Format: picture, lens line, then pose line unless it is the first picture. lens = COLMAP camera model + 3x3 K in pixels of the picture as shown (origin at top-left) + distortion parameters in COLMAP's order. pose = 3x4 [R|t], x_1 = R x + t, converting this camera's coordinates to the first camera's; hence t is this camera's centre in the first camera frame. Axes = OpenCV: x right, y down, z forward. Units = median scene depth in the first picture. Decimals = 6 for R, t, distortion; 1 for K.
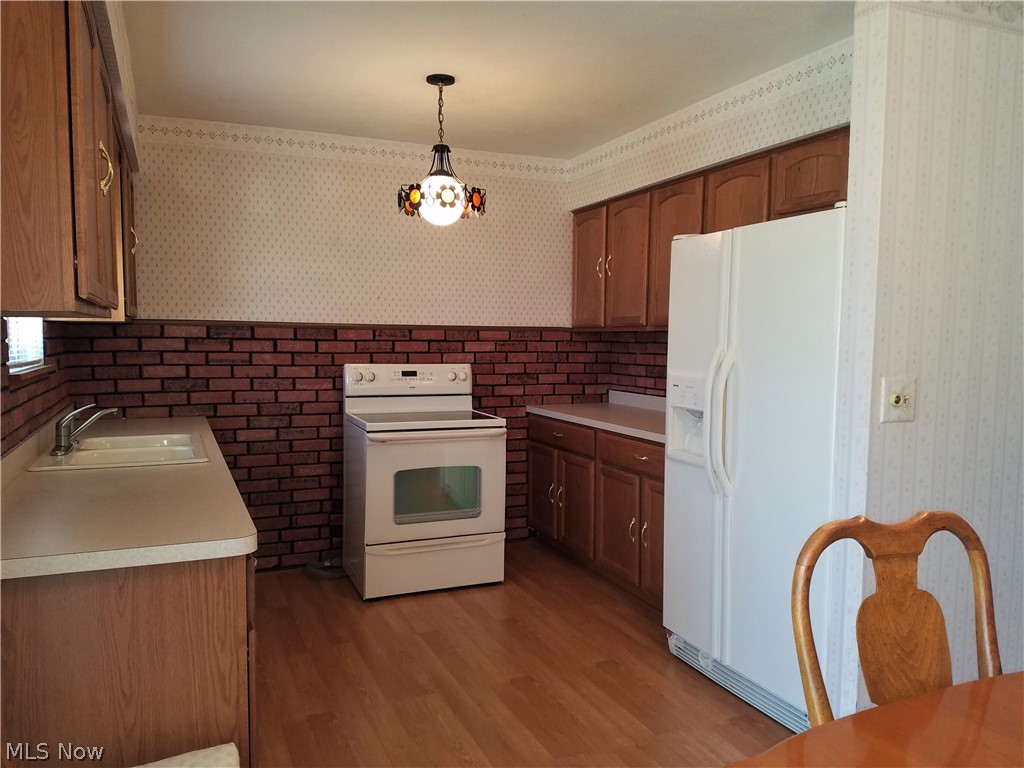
lens RADIAL K [[758.6, 0, 510.1], [0, 758.6, 401.0], [0, 0, 1]] dist [0.081316, -0.001449]
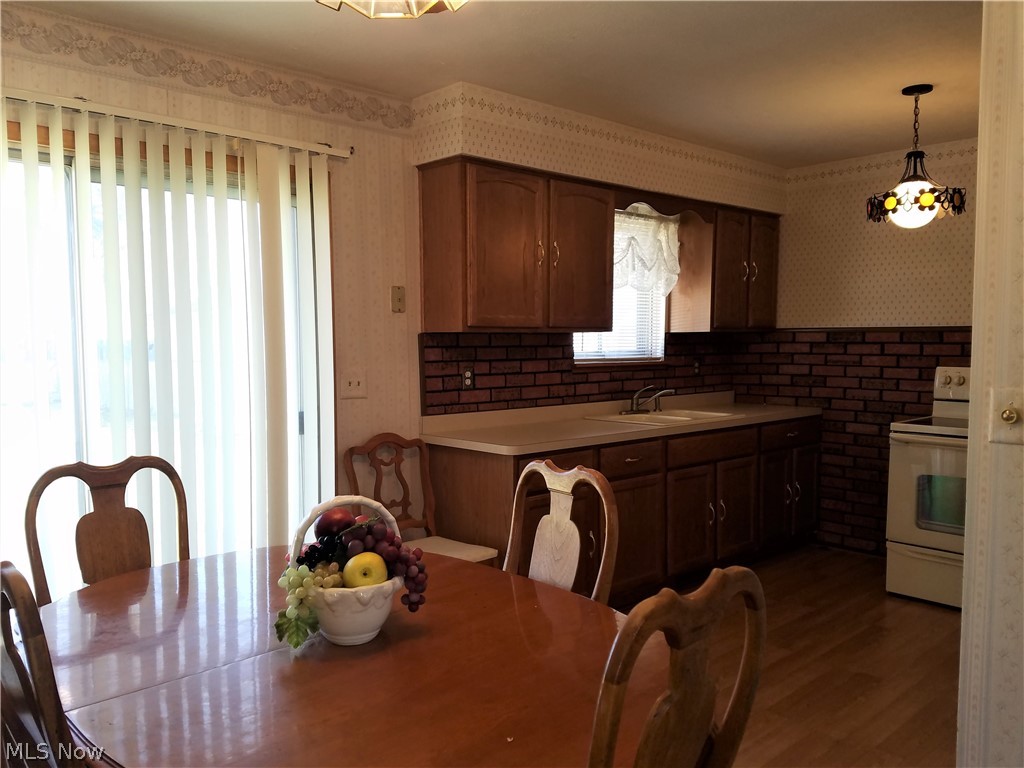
lens RADIAL K [[777.9, 0, 512.0], [0, 777.9, 384.0], [0, 0, 1]] dist [0.011323, -0.000721]
pose [[0.348813, 0.043920, -0.936163, 0.577130], [-0.071050, 0.997266, 0.020314, -0.007683], [0.934495, 0.059428, 0.350980, 0.124906]]
